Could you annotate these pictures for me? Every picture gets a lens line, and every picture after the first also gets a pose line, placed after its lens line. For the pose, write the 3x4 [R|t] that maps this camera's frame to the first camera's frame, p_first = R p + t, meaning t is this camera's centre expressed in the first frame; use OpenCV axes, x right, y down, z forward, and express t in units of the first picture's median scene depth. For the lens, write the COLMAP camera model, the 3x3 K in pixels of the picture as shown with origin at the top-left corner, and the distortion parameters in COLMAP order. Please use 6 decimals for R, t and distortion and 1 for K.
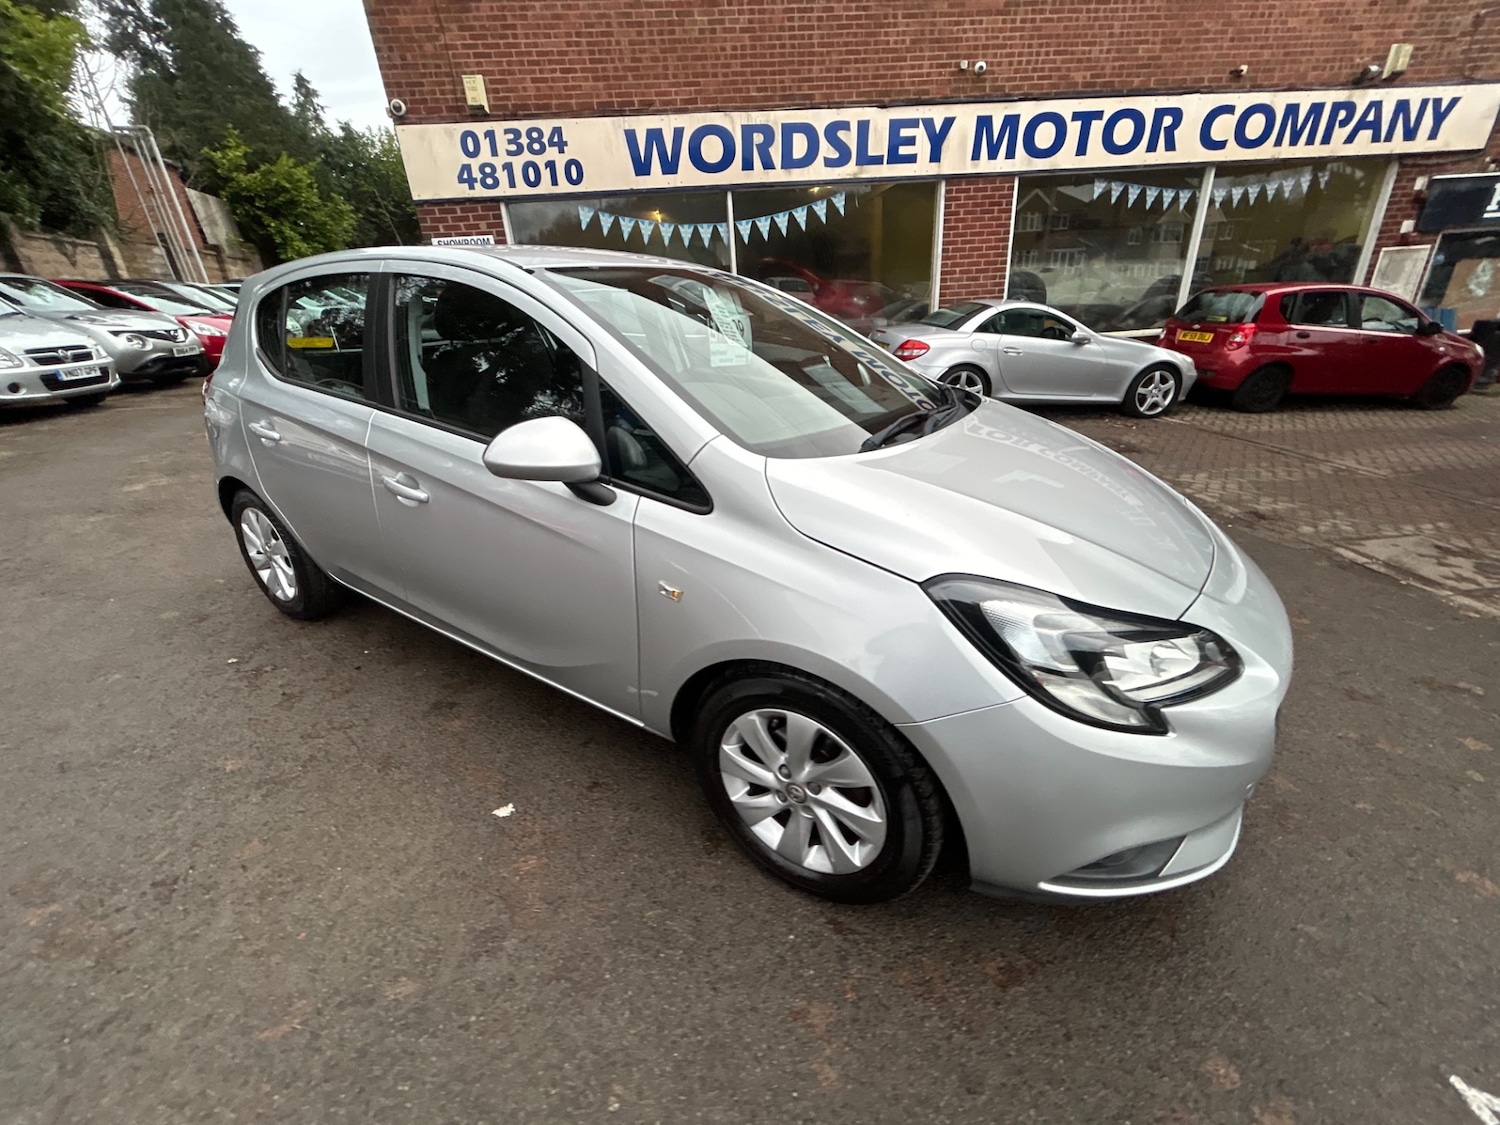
lens RADIAL K [[594.6, 0, 750.0], [0, 594.6, 562.5], [0, 0, 1]] dist [-0.000494, -0.000740]
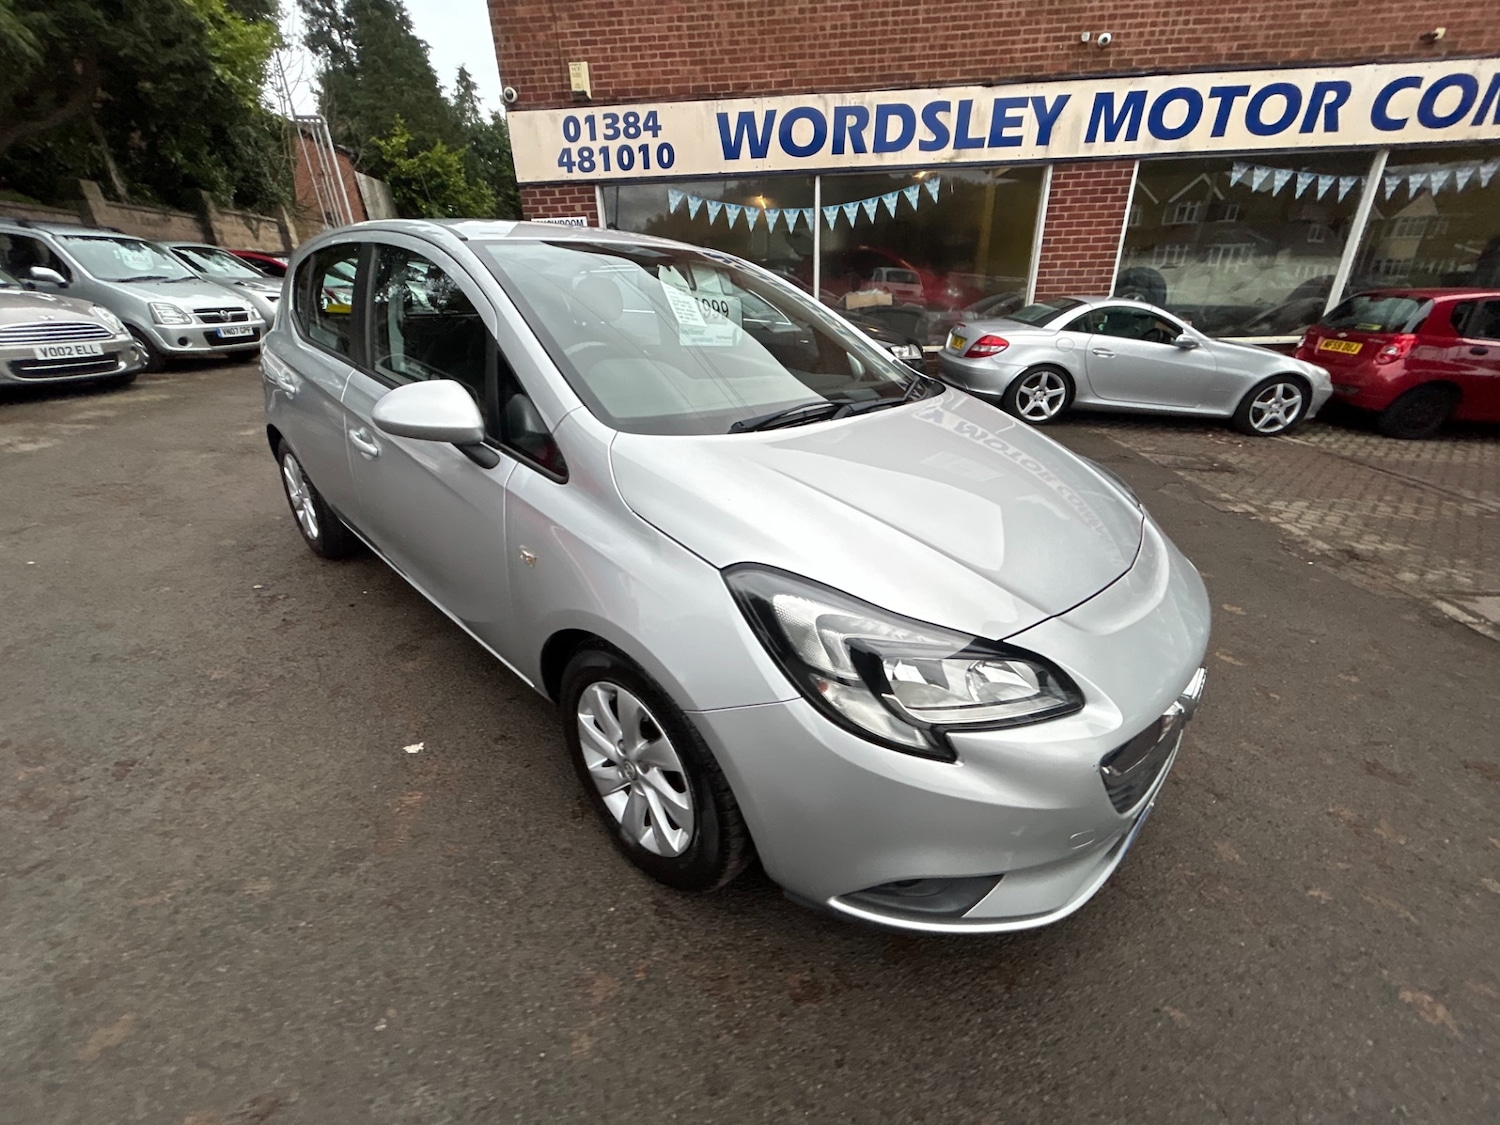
lens RADIAL K [[594.5, 0, 749.5], [0, 594.5, 561.1], [0, 0, 1]] dist [0.002617, -0.002082]
pose [[0.983053, 0.102454, -0.152019, 0.072877], [-0.100314, 0.994719, 0.021704, -0.000745], [0.153440, -0.006087, 0.988139, 0.007495]]
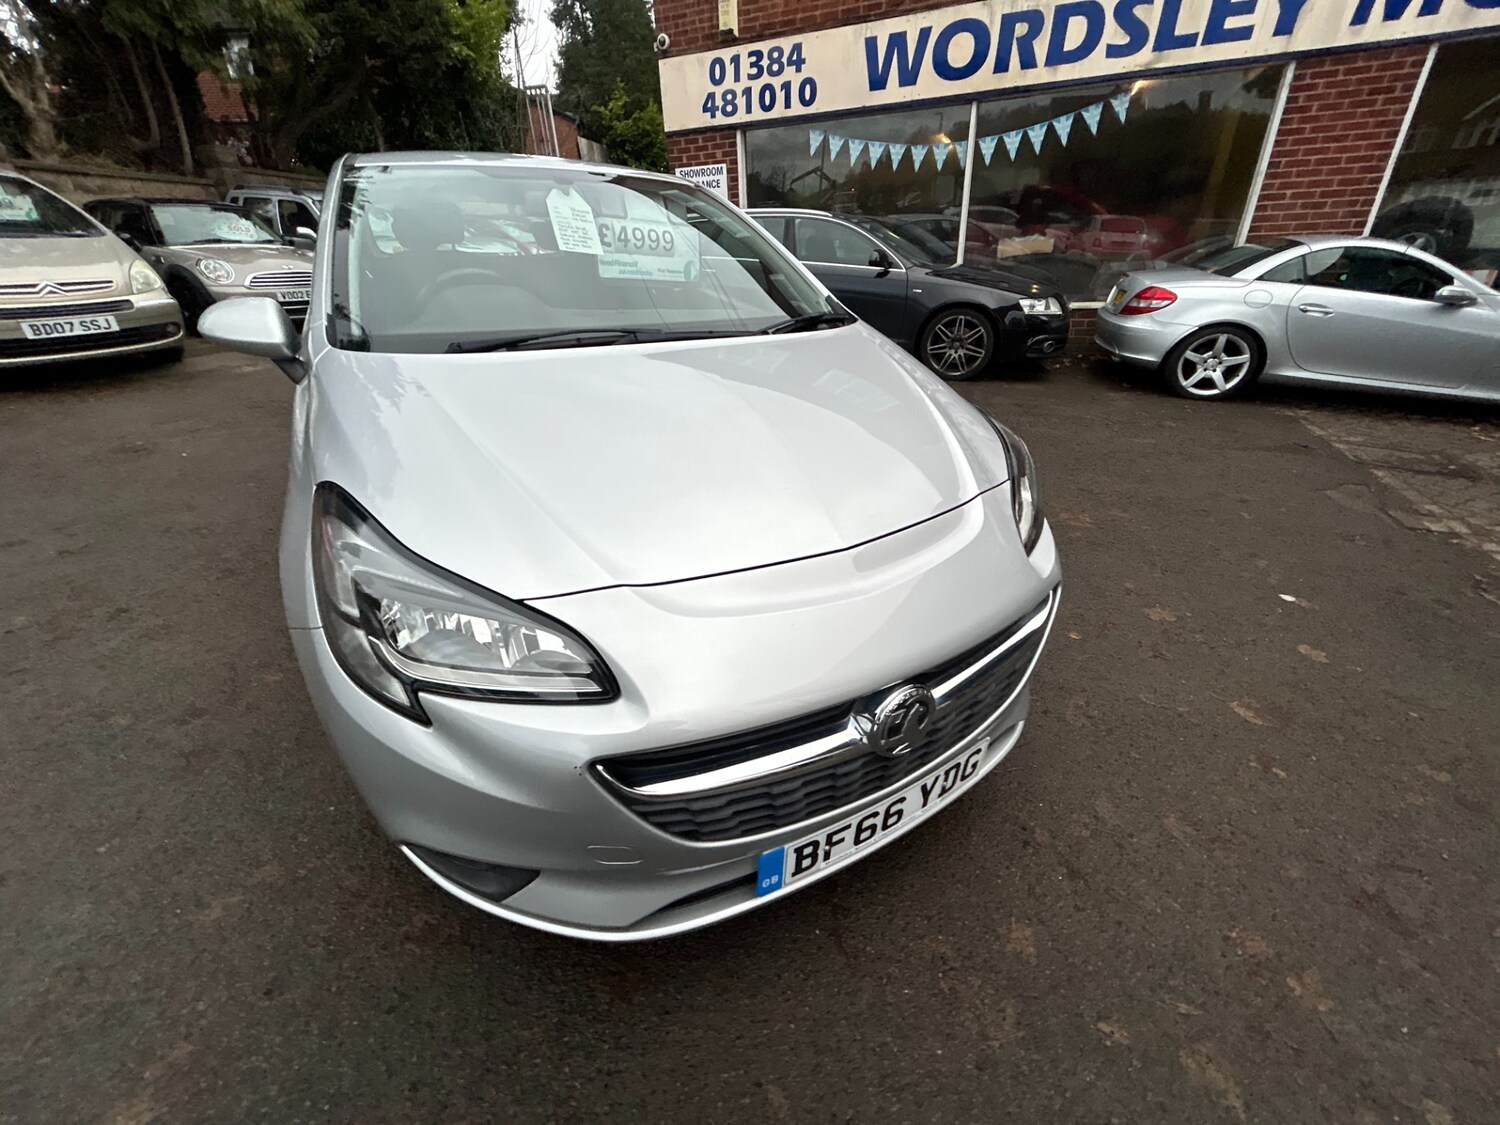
lens RADIAL K [[592.6, 0, 750.8], [0, 592.6, 560.7], [0, 0, 1]] dist [0.000019, -0.000177]
pose [[0.881717, 0.236924, -0.407973, 0.197737], [-0.203667, 0.971178, 0.123829, -0.016553], [0.425553, -0.026091, 0.904557, 0.068376]]
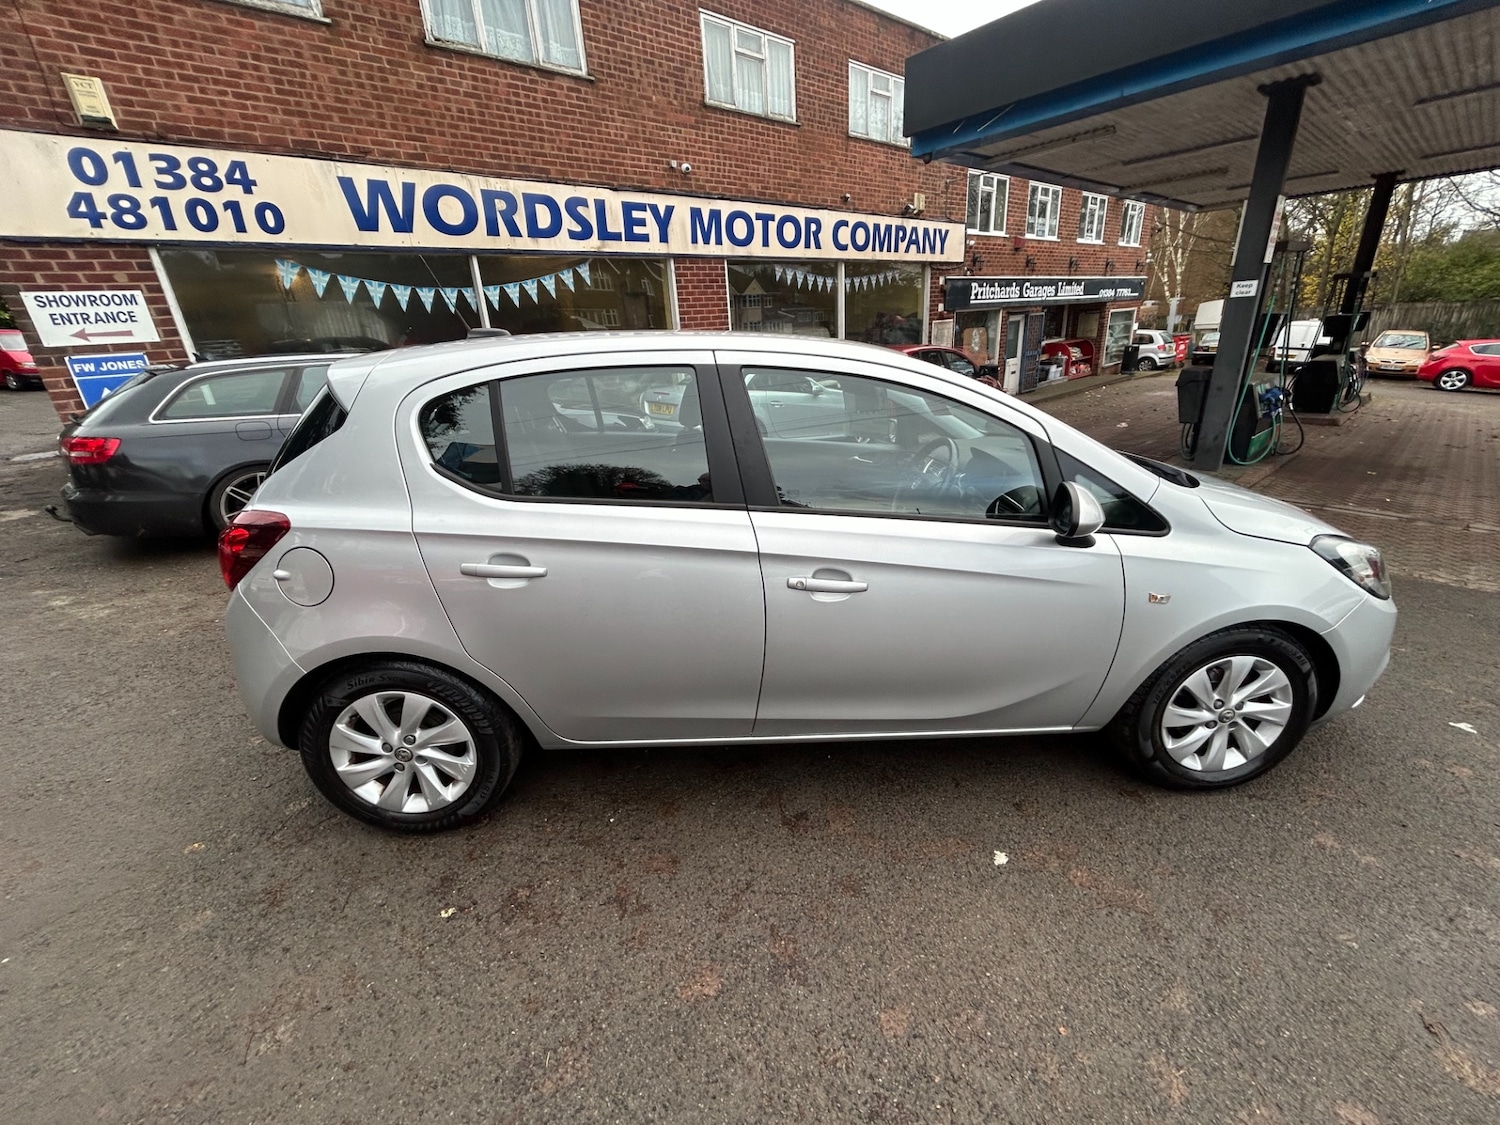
lens RADIAL K [[600.7, 0, 750.0], [0, 600.7, 562.5], [0, 0, 1]] dist [0.001447, -0.002035]
pose [[0.814217, -0.206865, 0.542455, -0.306550], [0.257262, 0.966180, -0.017695, -0.037483], [-0.520449, 0.153961, 0.839898, 0.069322]]
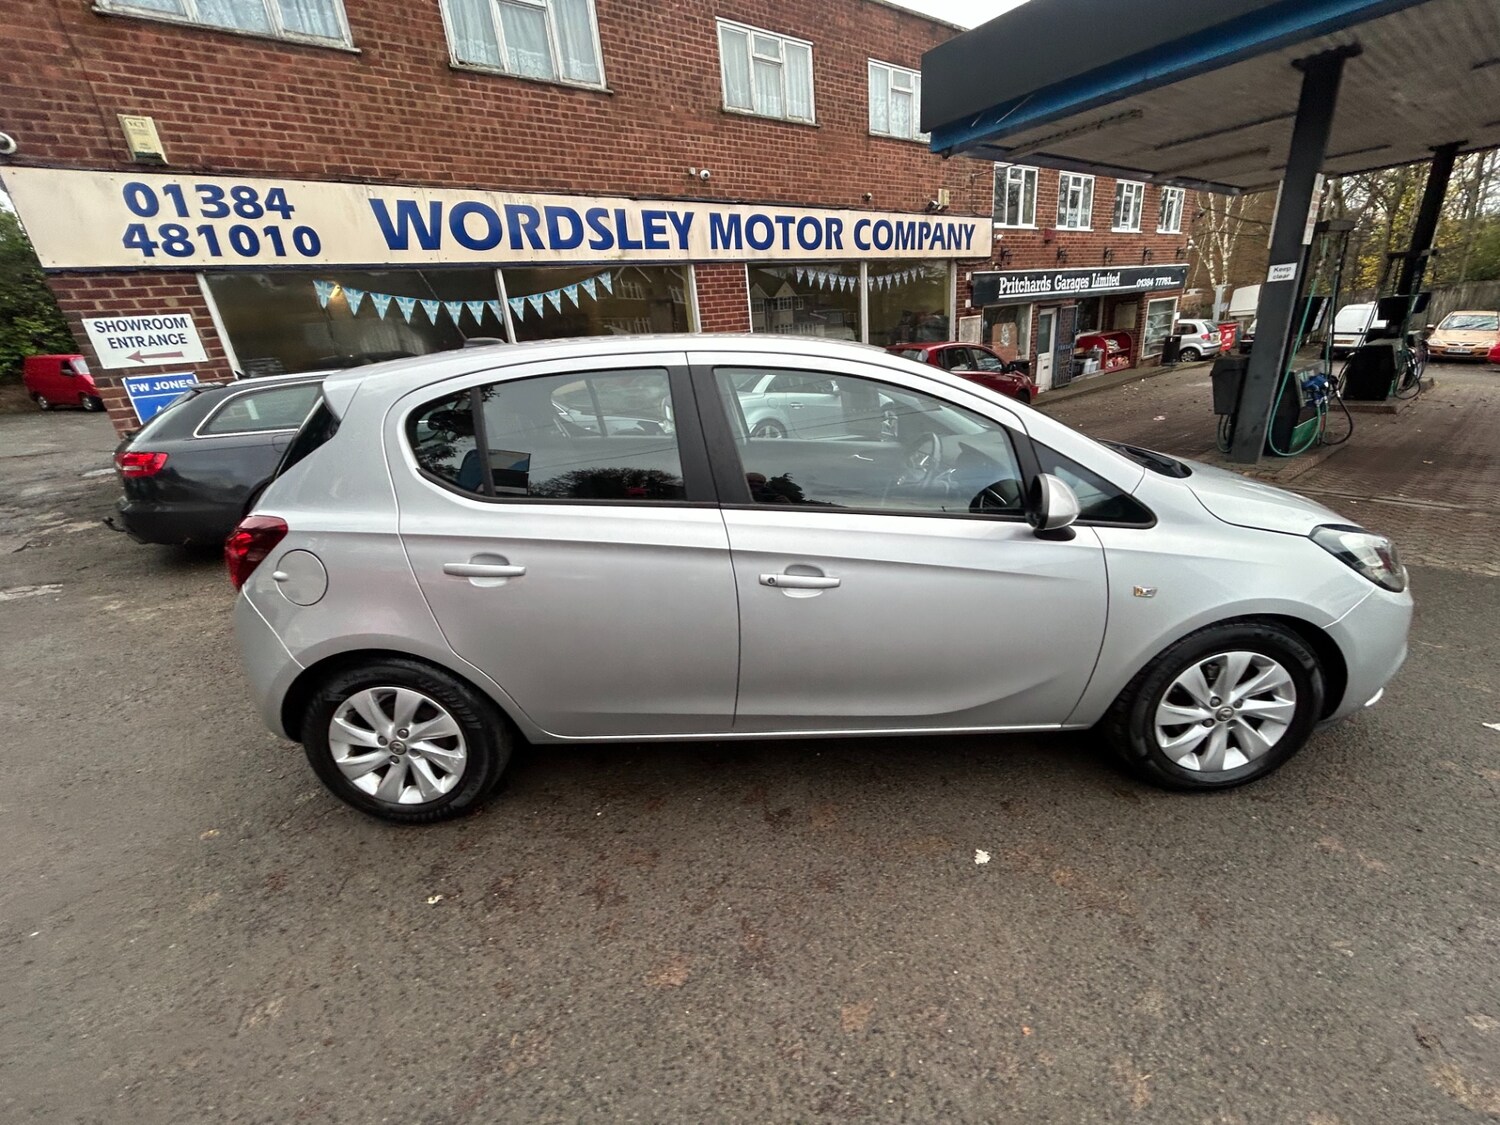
lens RADIAL K [[600.7, 0, 750.0], [0, 600.7, 562.5], [0, 0, 1]] dist [0.001447, -0.002035]
pose [[0.841926, -0.212949, 0.495795, -0.288632], [0.265856, 0.963274, -0.037724, -0.028830], [-0.469554, 0.163571, 0.867620, 0.055599]]
